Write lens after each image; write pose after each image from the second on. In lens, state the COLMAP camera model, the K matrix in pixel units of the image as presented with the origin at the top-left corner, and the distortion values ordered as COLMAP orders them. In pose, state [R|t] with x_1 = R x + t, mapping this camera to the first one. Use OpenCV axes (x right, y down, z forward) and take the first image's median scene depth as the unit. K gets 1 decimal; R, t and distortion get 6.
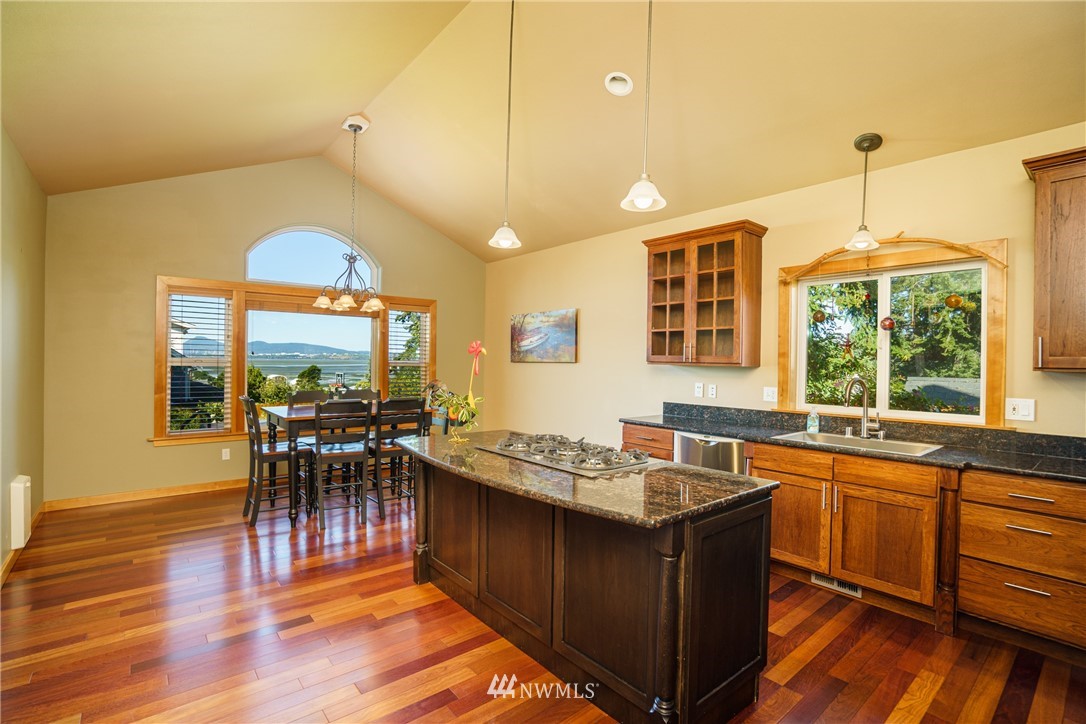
lens RADIAL K [[501.7, 0, 547.8], [0, 501.7, 361.4], [0, 0, 1]] dist [-0.035972, 0.000451]
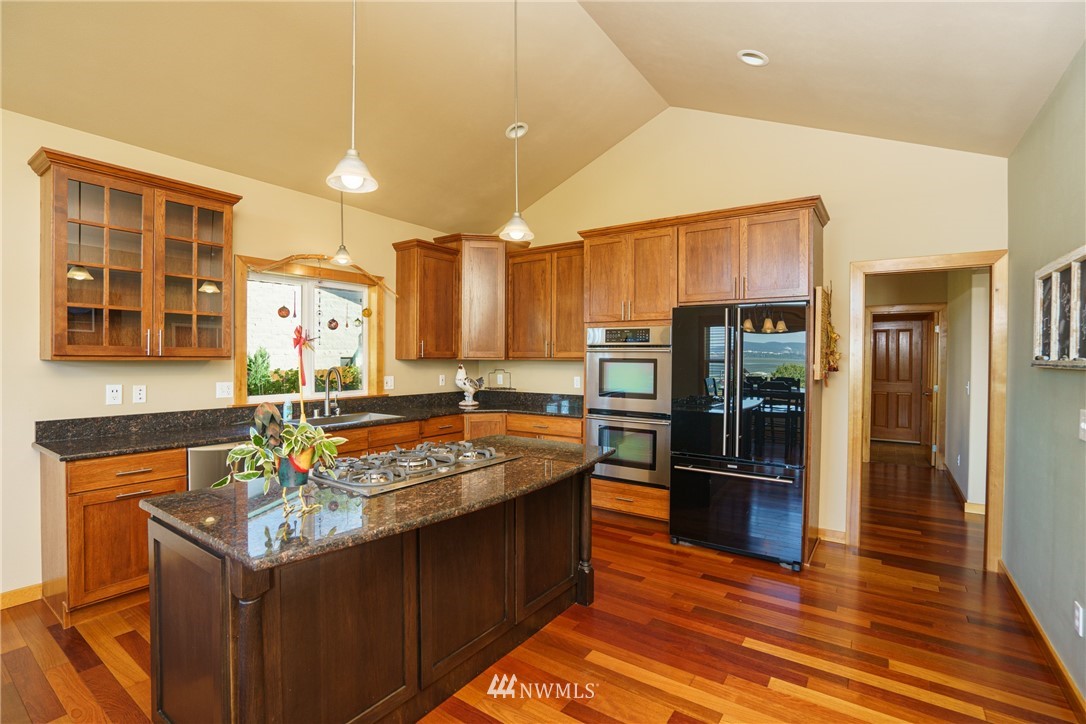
lens RADIAL K [[501.7, 0, 540.9], [0, 501.7, 363.6], [0, 0, 1]] dist [-0.035972, 0.000451]
pose [[-0.275133, -0.028992, 0.960969, -0.575042], [-0.012787, 0.999567, 0.026495, -0.013489], [-0.961321, -0.004999, -0.275384, 0.679574]]
